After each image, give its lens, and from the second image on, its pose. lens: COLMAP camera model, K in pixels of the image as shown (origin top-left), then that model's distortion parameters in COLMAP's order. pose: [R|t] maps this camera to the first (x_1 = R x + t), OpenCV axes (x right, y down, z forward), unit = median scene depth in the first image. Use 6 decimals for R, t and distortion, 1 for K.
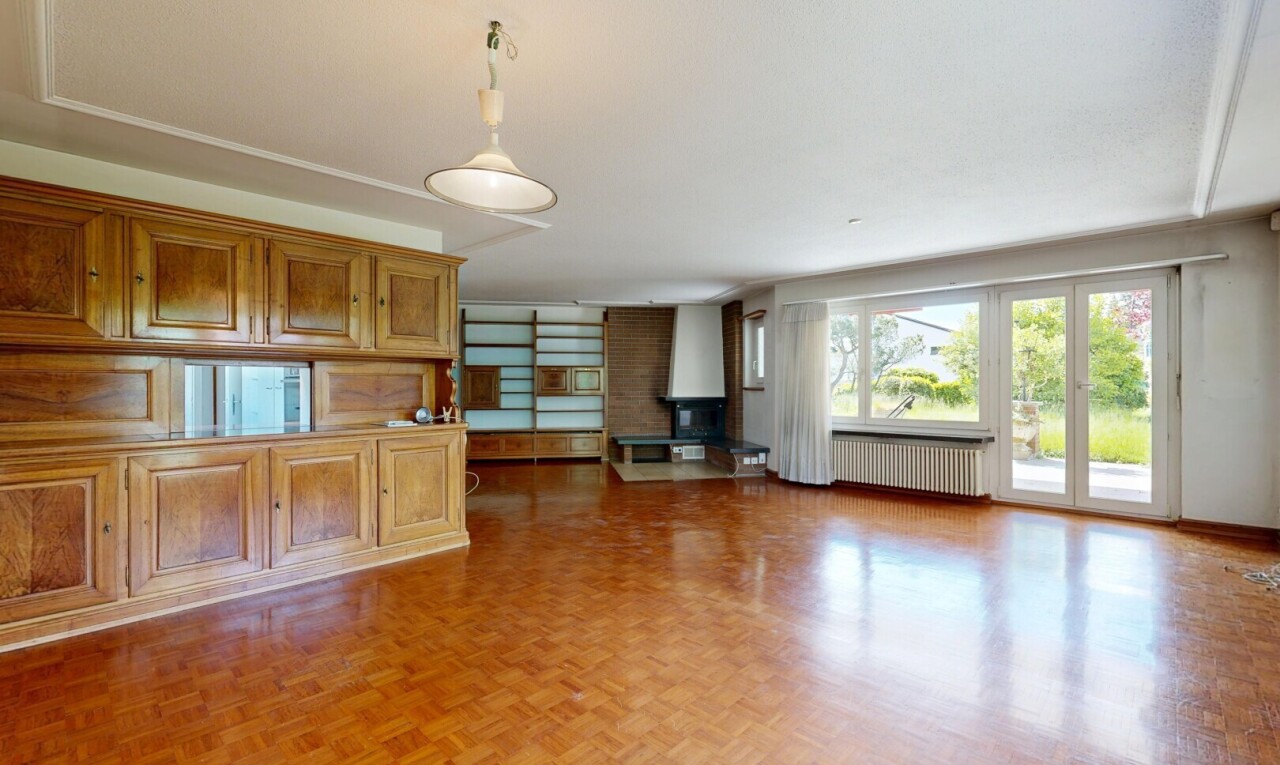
lens RADIAL K [[562.9, 0, 637.7], [0, 562.9, 382.7], [0, 0, 1]] dist [-0.002769, 0.000460]
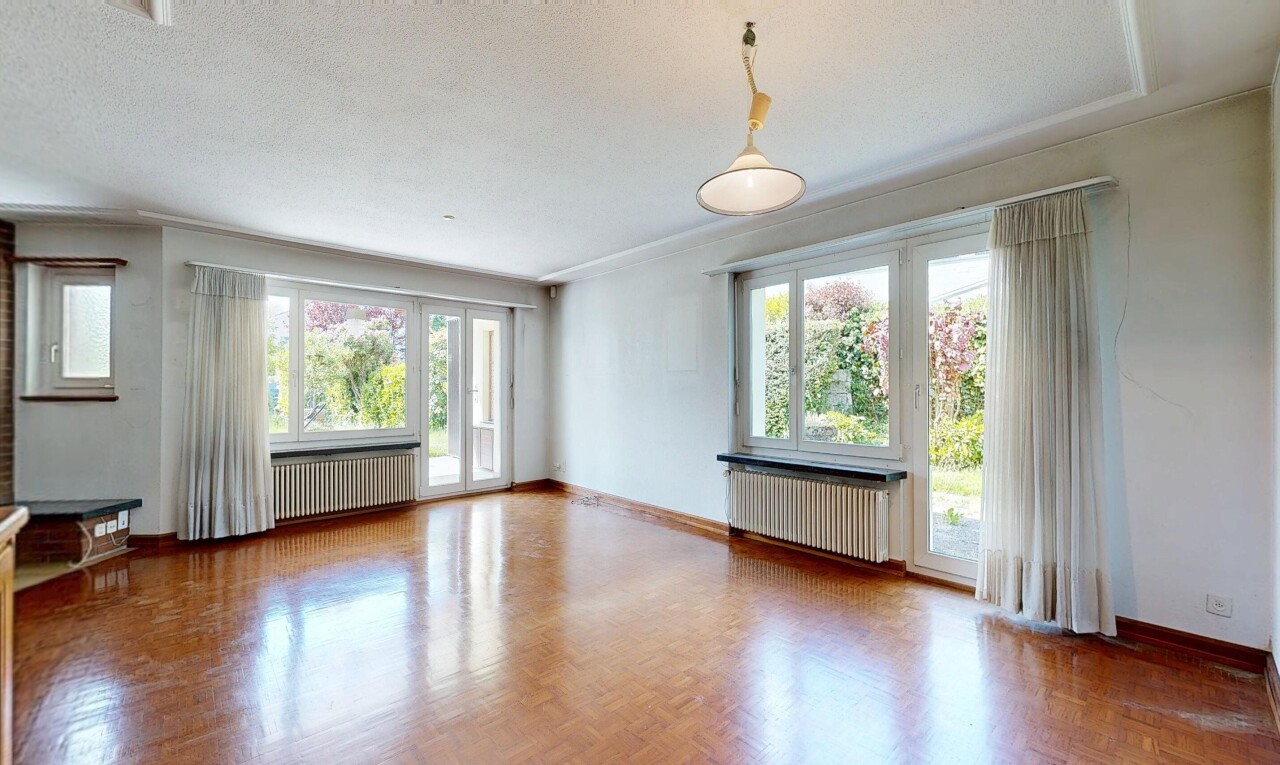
lens RADIAL K [[562.9, 0, 638.3], [0, 562.9, 389.5], [0, 0, 1]] dist [-0.002769, 0.000460]
pose [[0.028688, 0.003511, 0.999582, -0.366281], [-0.002902, 0.999990, -0.003429, 0.002942], [-0.999584, -0.002802, 0.028698, 0.504790]]
